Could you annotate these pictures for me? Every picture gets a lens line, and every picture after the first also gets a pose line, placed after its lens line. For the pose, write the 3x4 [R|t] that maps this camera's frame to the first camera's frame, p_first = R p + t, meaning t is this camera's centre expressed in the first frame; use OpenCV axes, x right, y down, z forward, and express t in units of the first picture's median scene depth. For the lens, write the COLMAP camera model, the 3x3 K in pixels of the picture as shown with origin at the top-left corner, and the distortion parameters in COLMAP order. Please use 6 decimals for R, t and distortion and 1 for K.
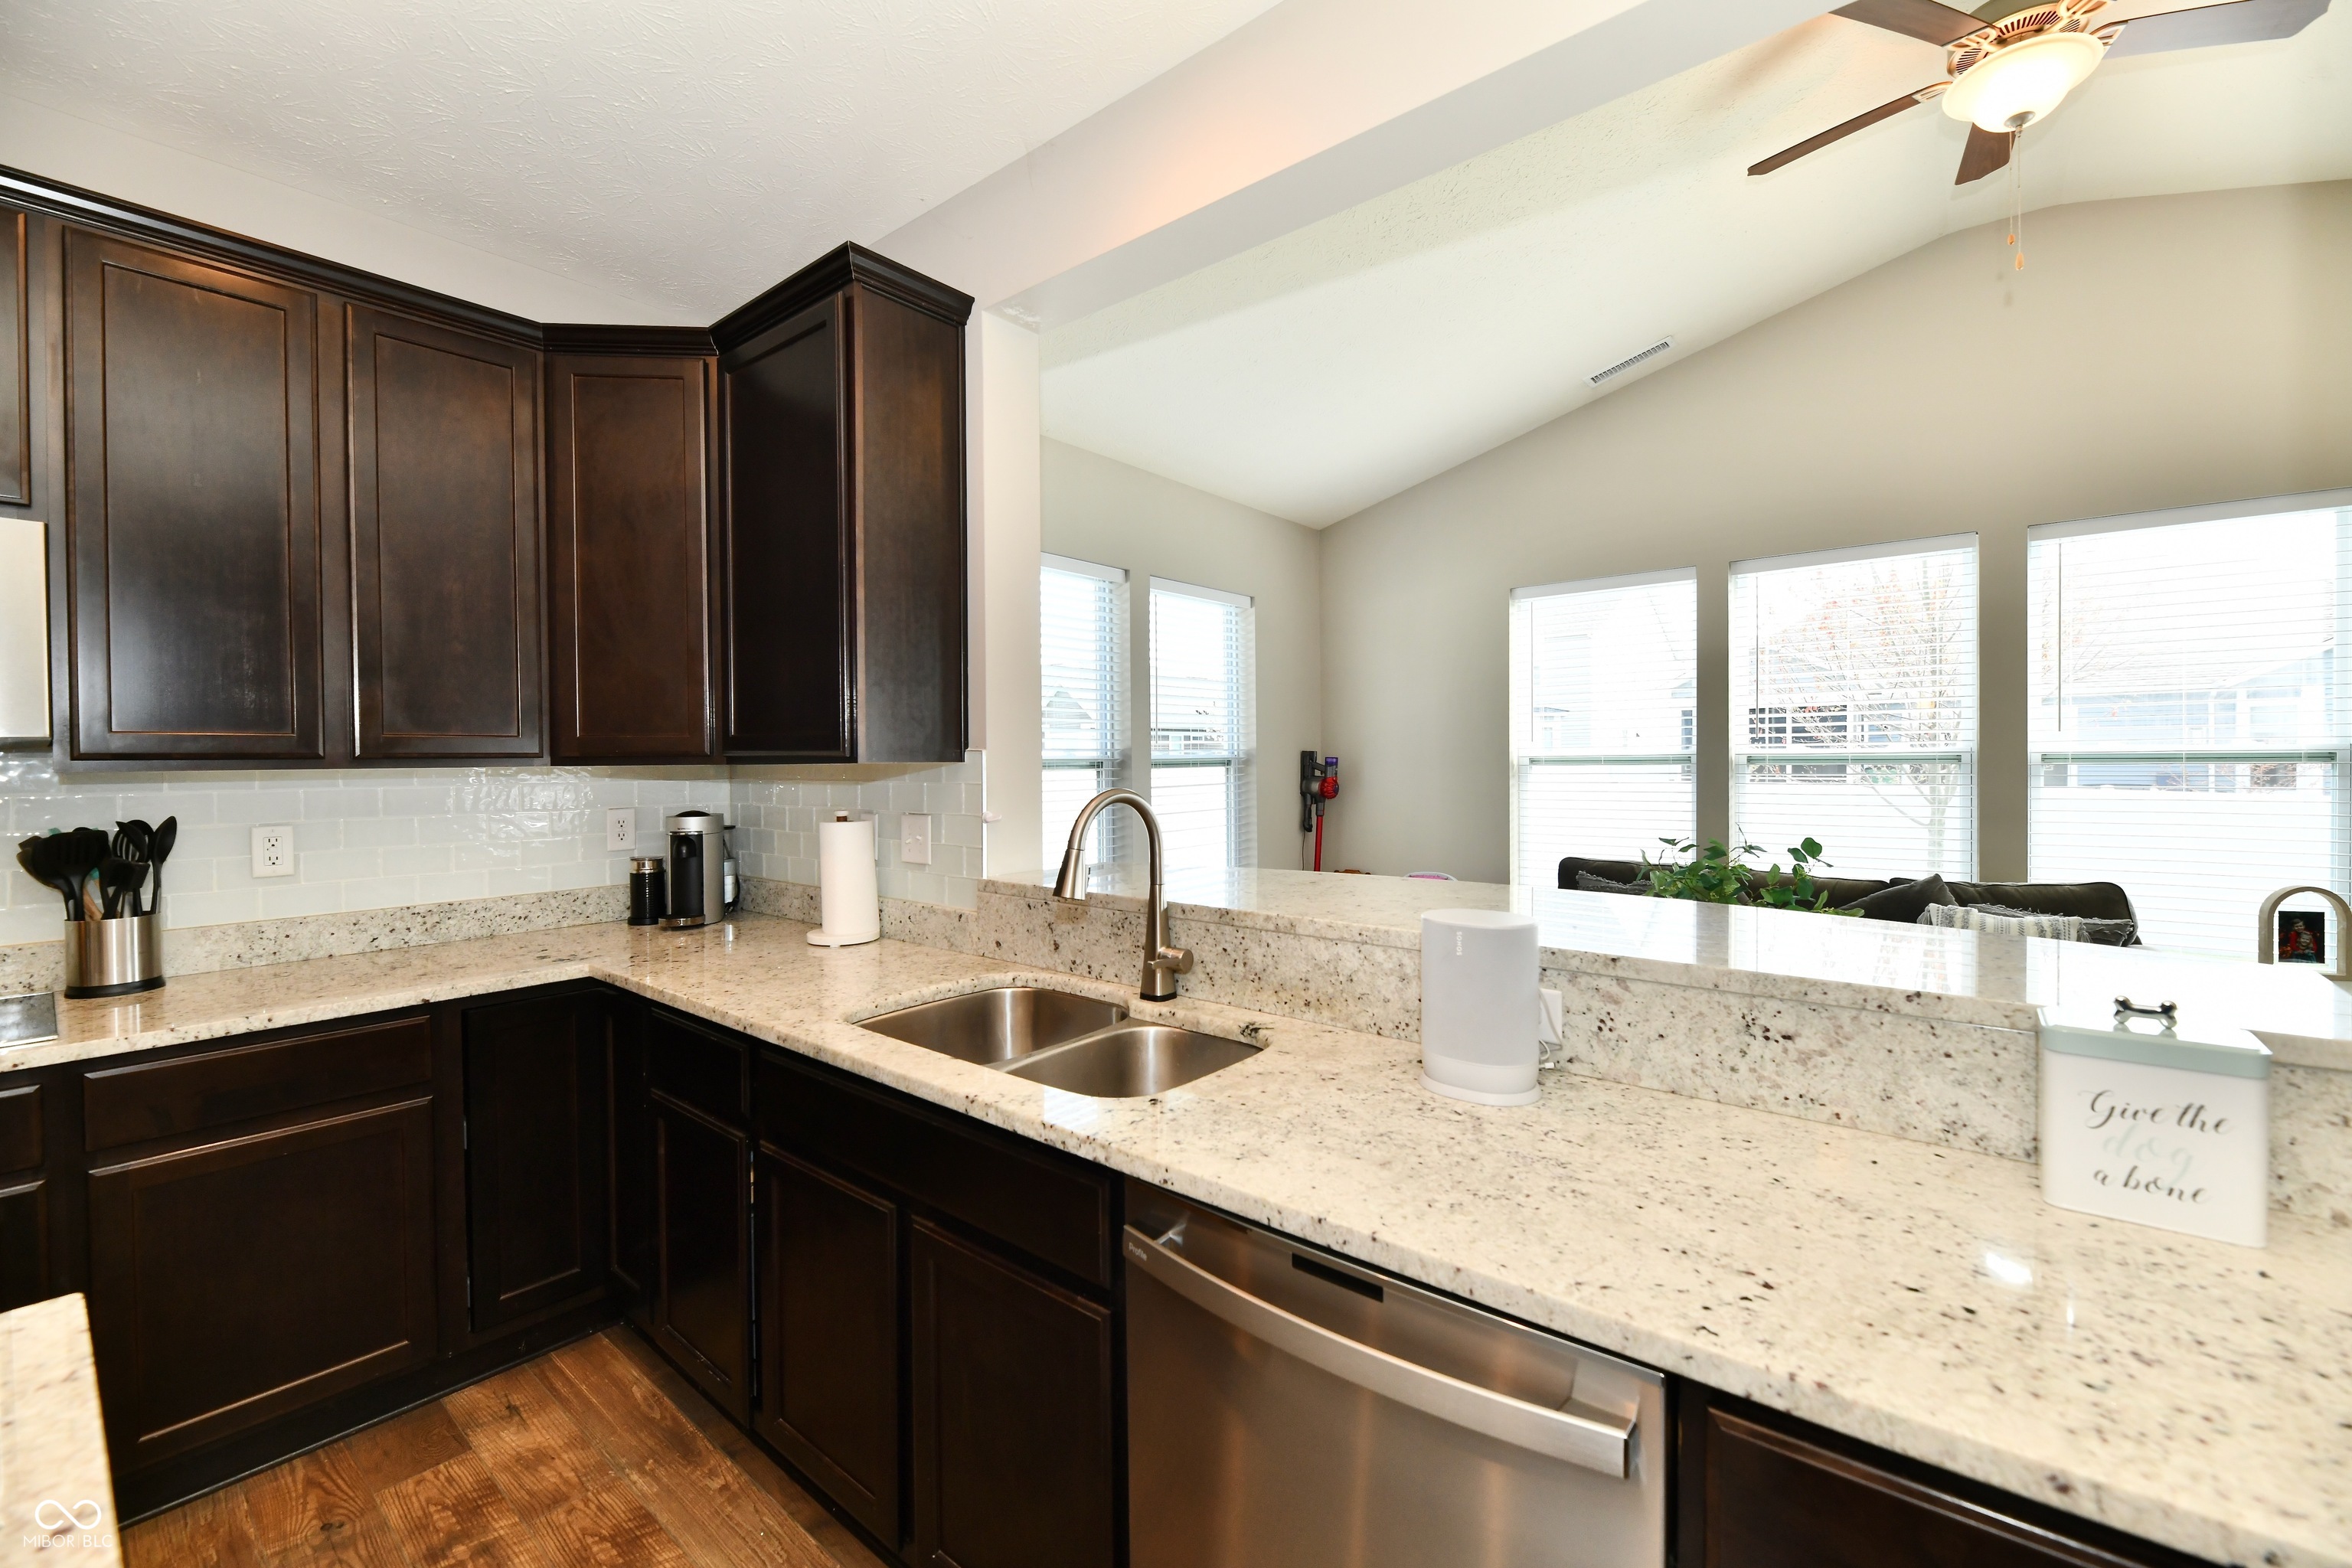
lens RADIAL K [[960.3, 0, 1168.1], [0, 960.3, 766.6], [0, 0, 1]] dist [0.000205, -0.003509]
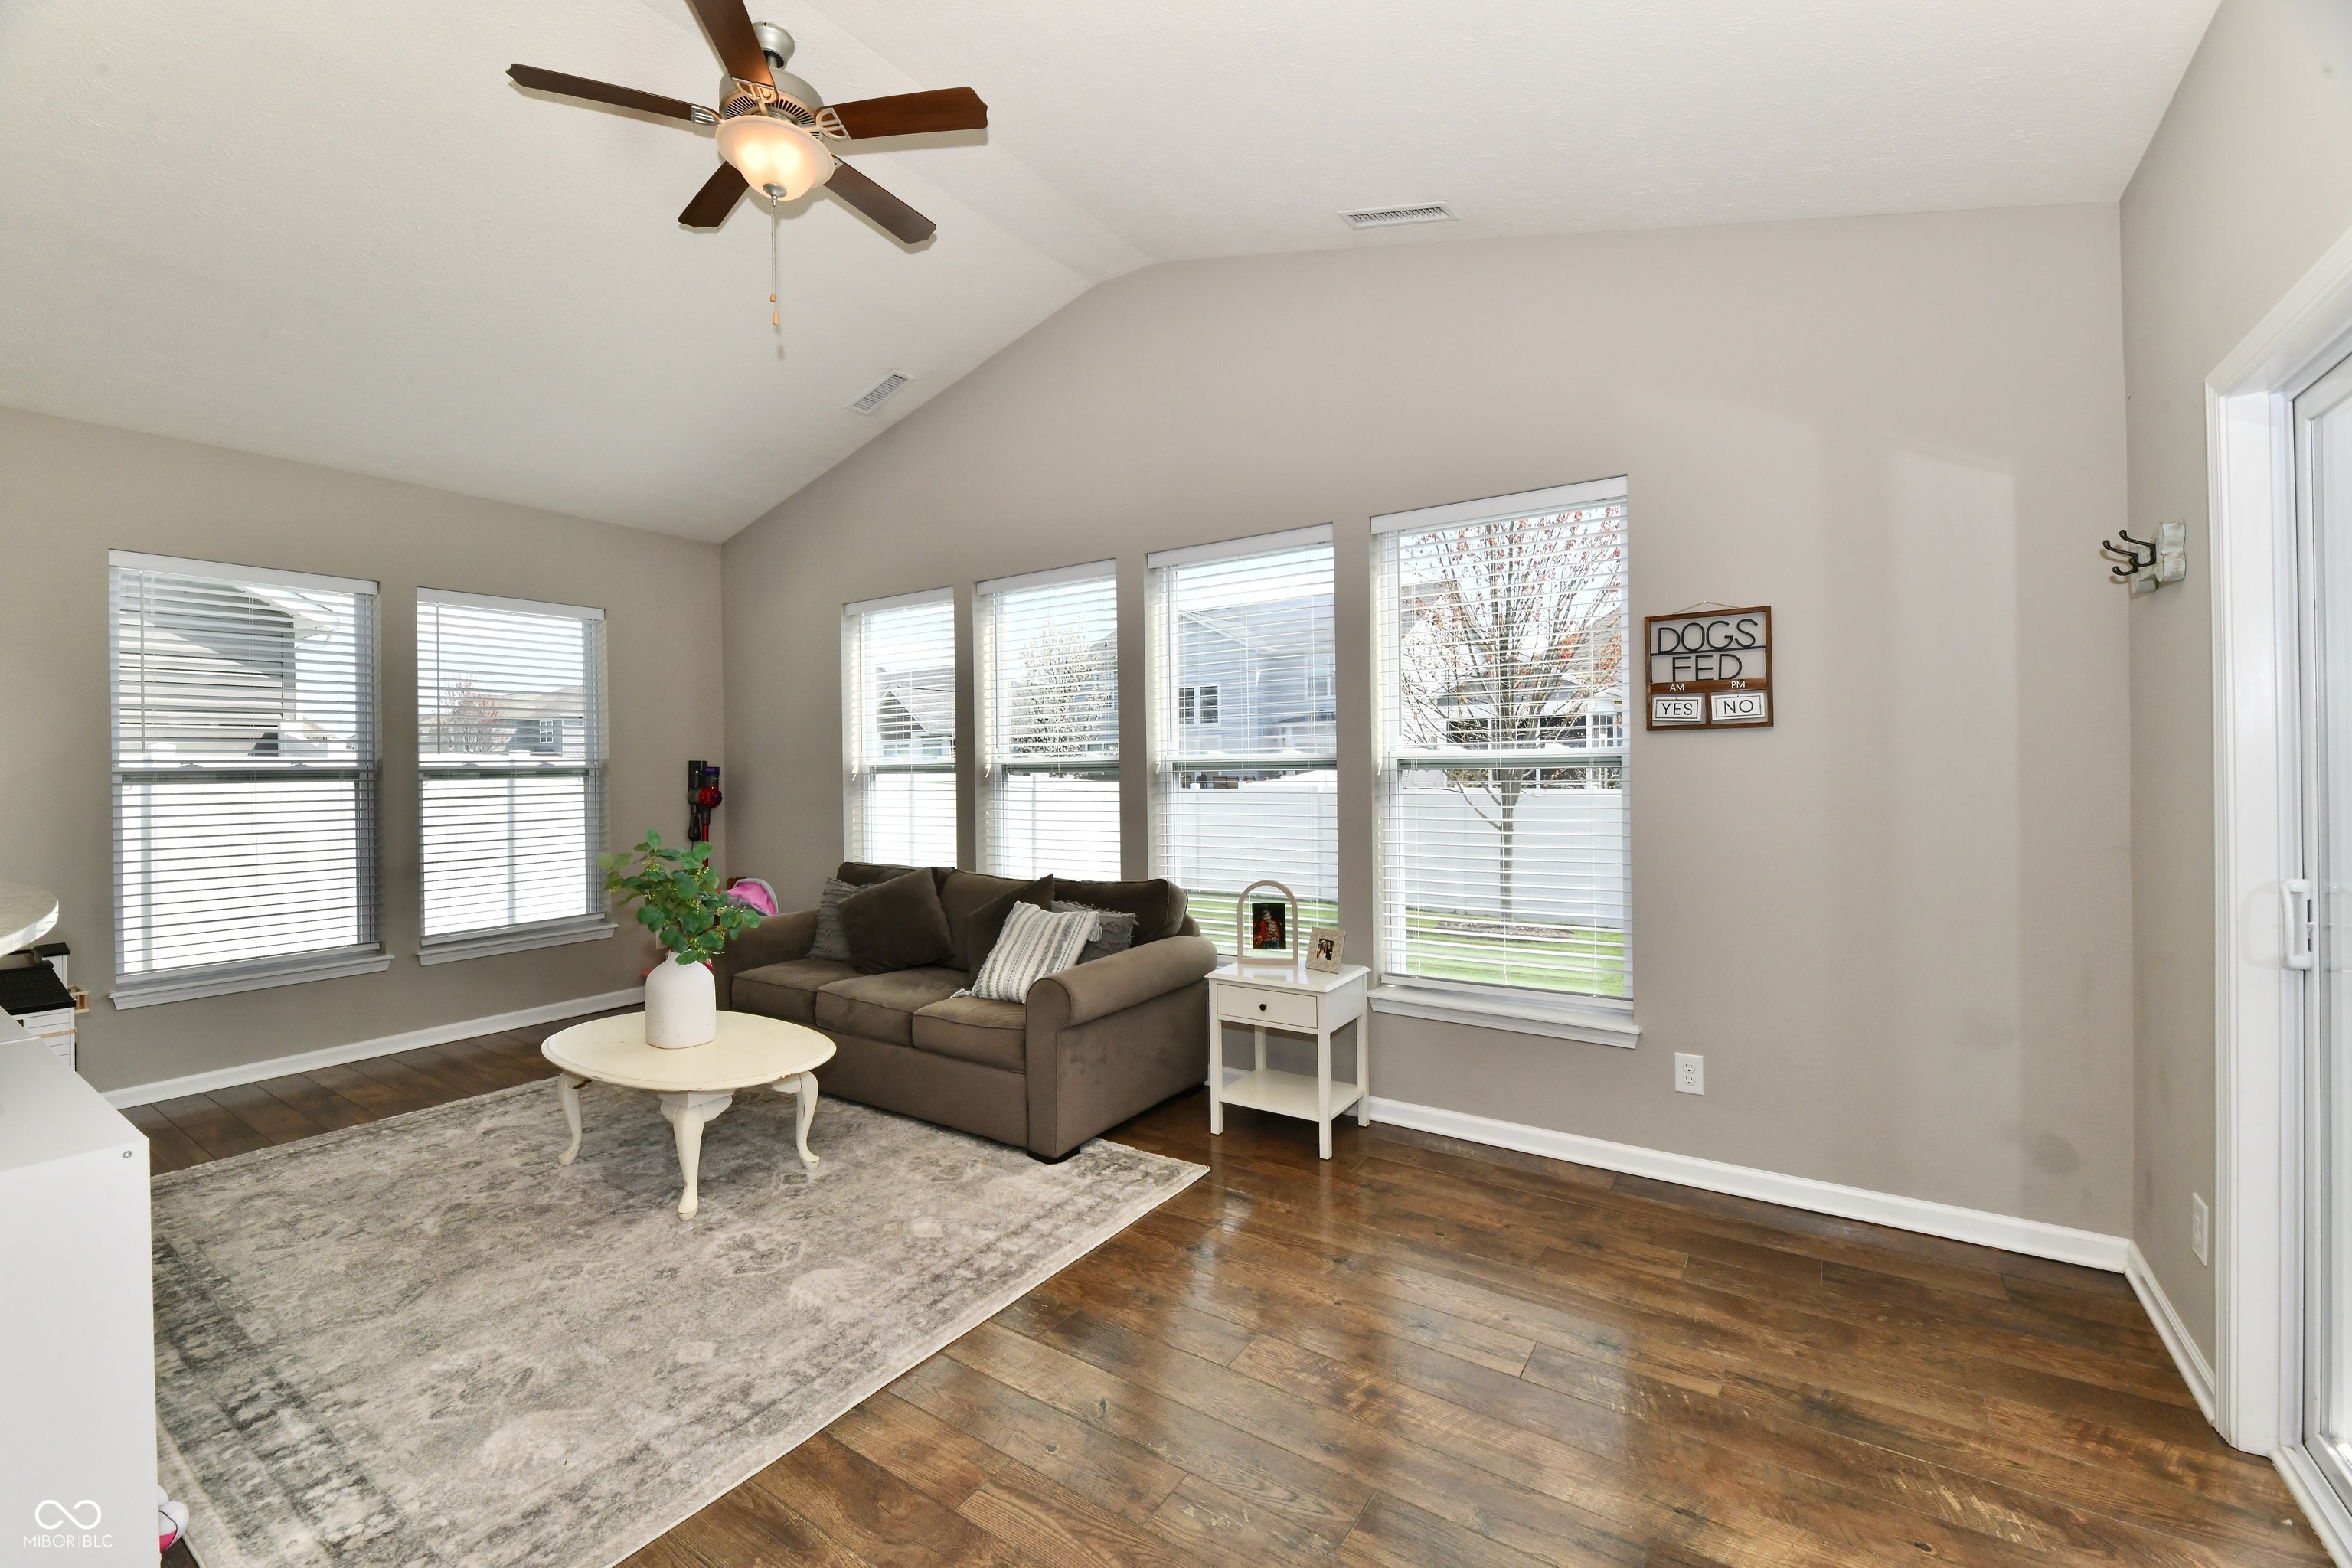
lens RADIAL K [[960.3, 0, 1168.1], [0, 960.3, 766.6], [0, 0, 1]] dist [0.000205, -0.003509]
pose [[0.995138, -0.000862, 0.098486, 1.240683], [0.002199, 0.999907, -0.013464, 0.009054], [-0.098465, 0.013615, 0.995047, -0.140919]]
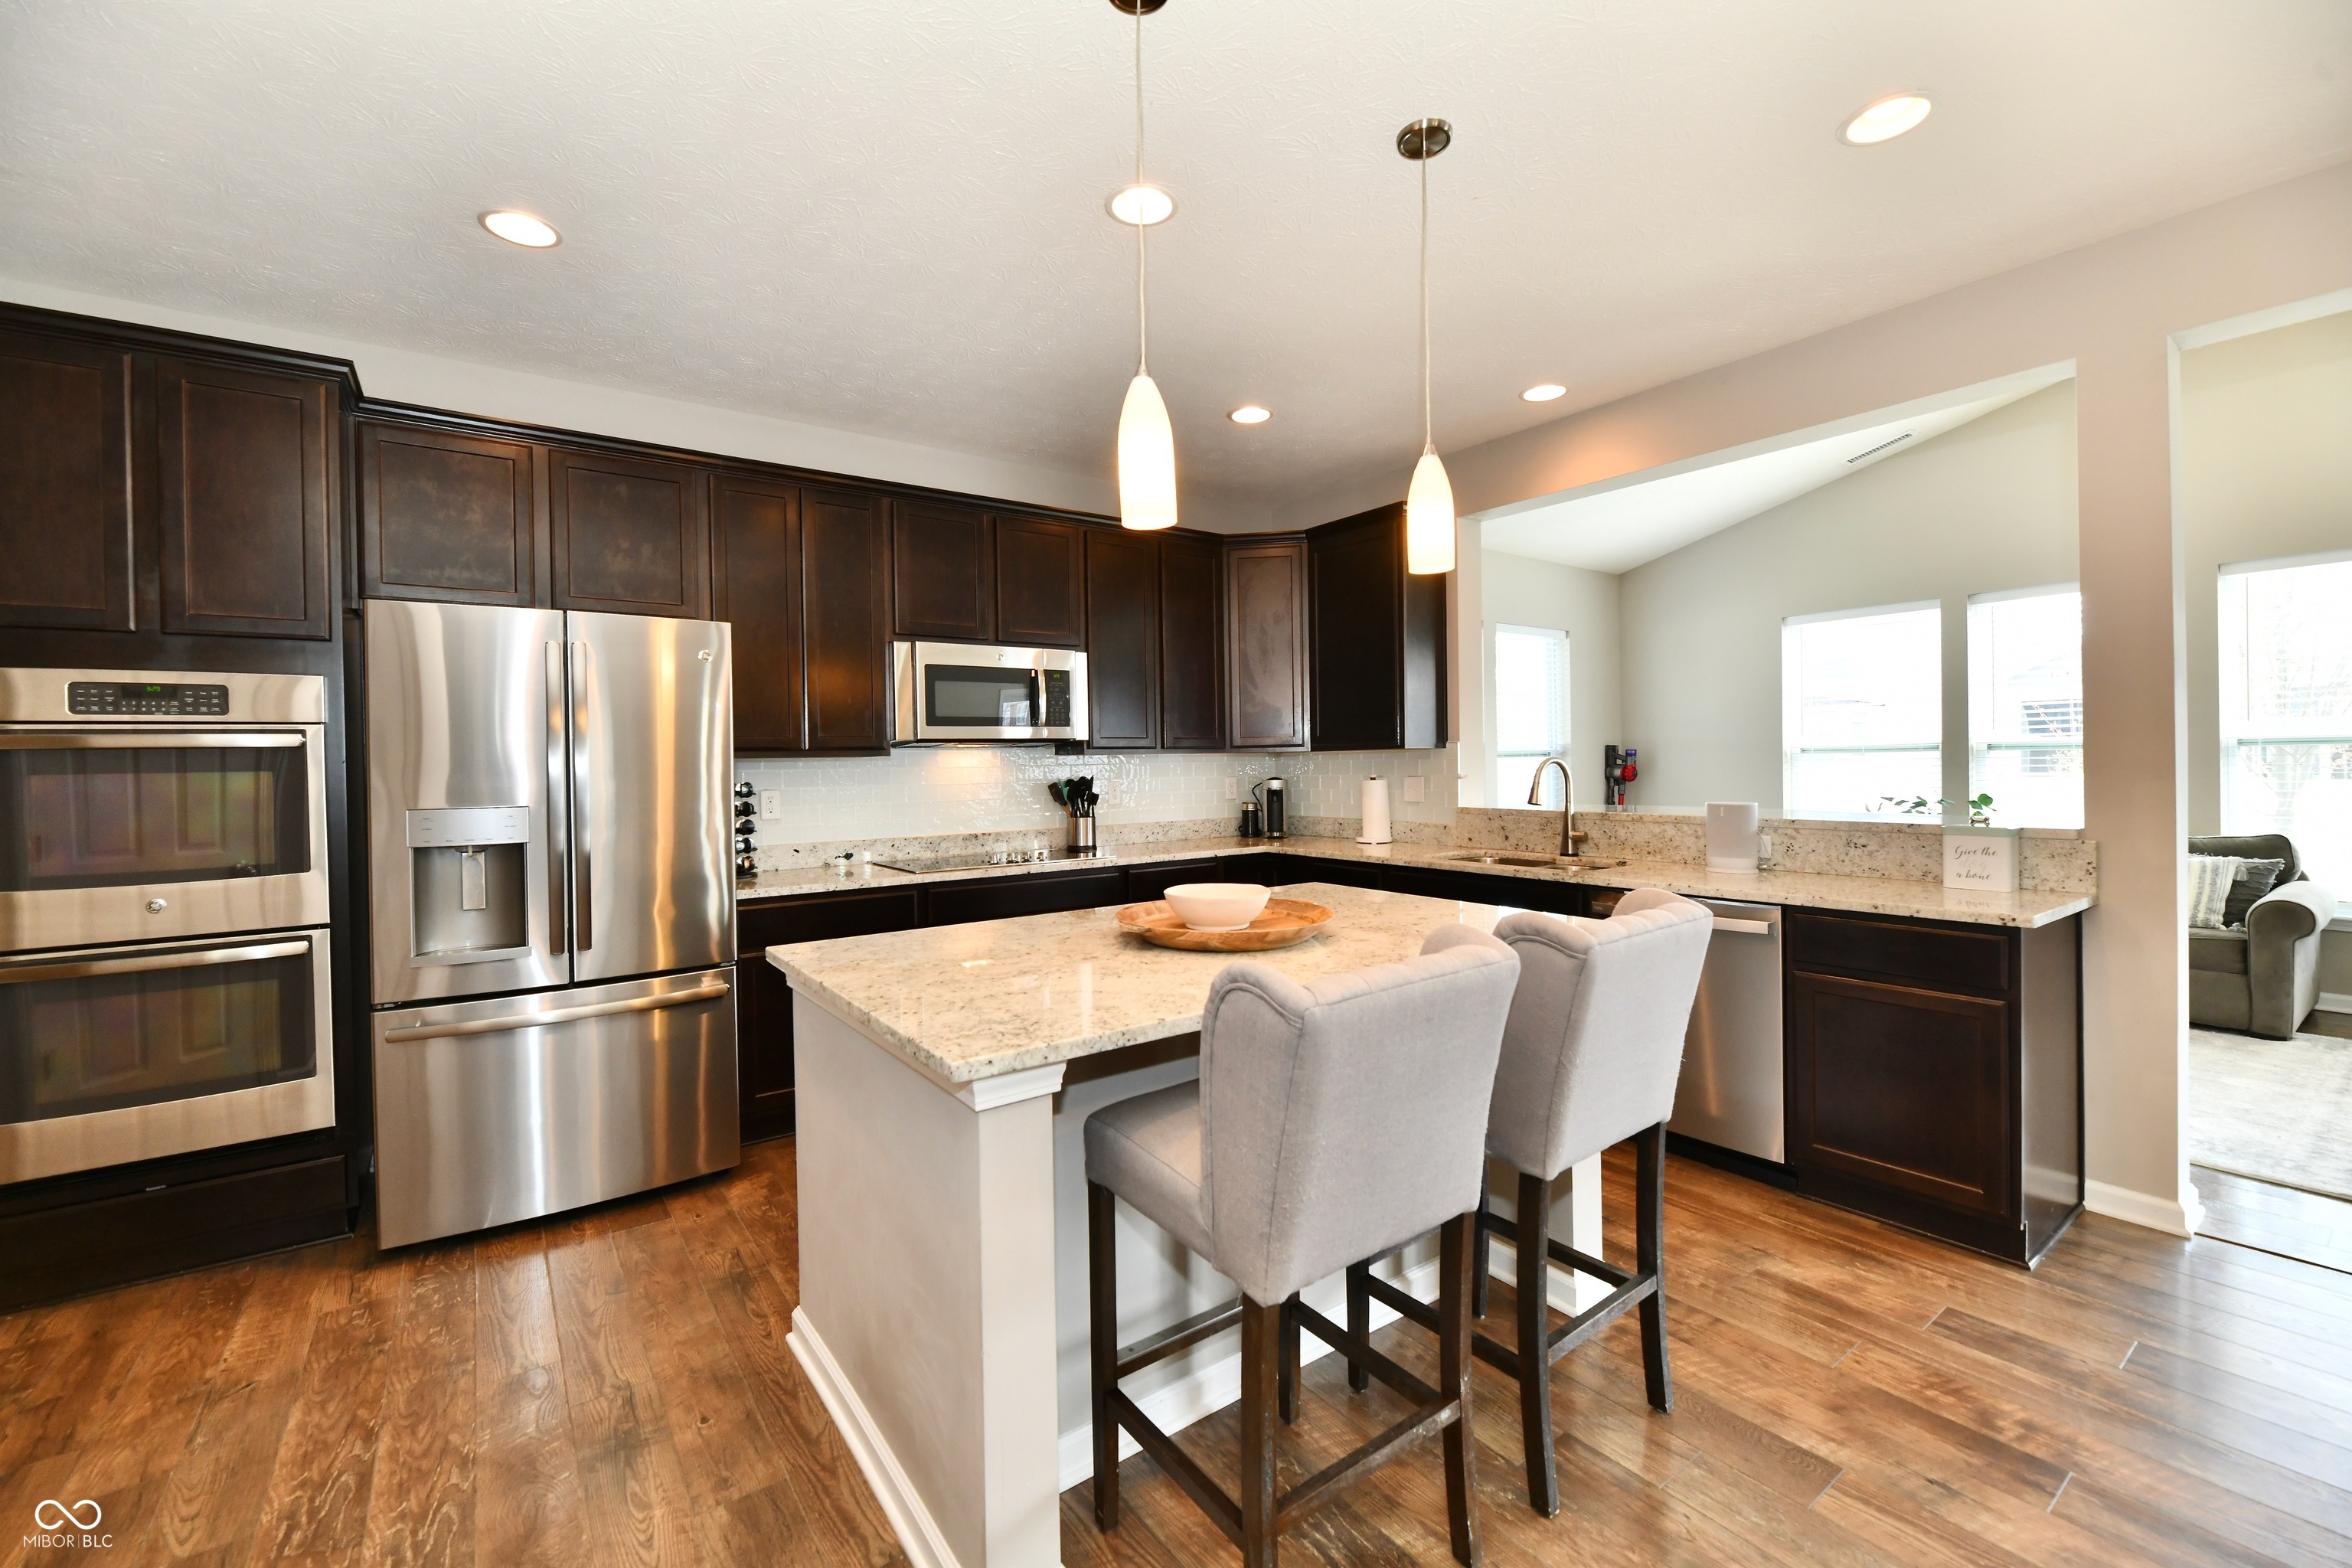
lens RADIAL K [[960.3, 0, 1168.1], [0, 960.3, 766.6], [0, 0, 1]] dist [0.000205, -0.003509]
pose [[0.967497, -0.005433, -0.252823, -0.245215], [0.004641, 0.999982, -0.003730, 0.034659], [0.252839, 0.002436, 0.967505, -0.949935]]
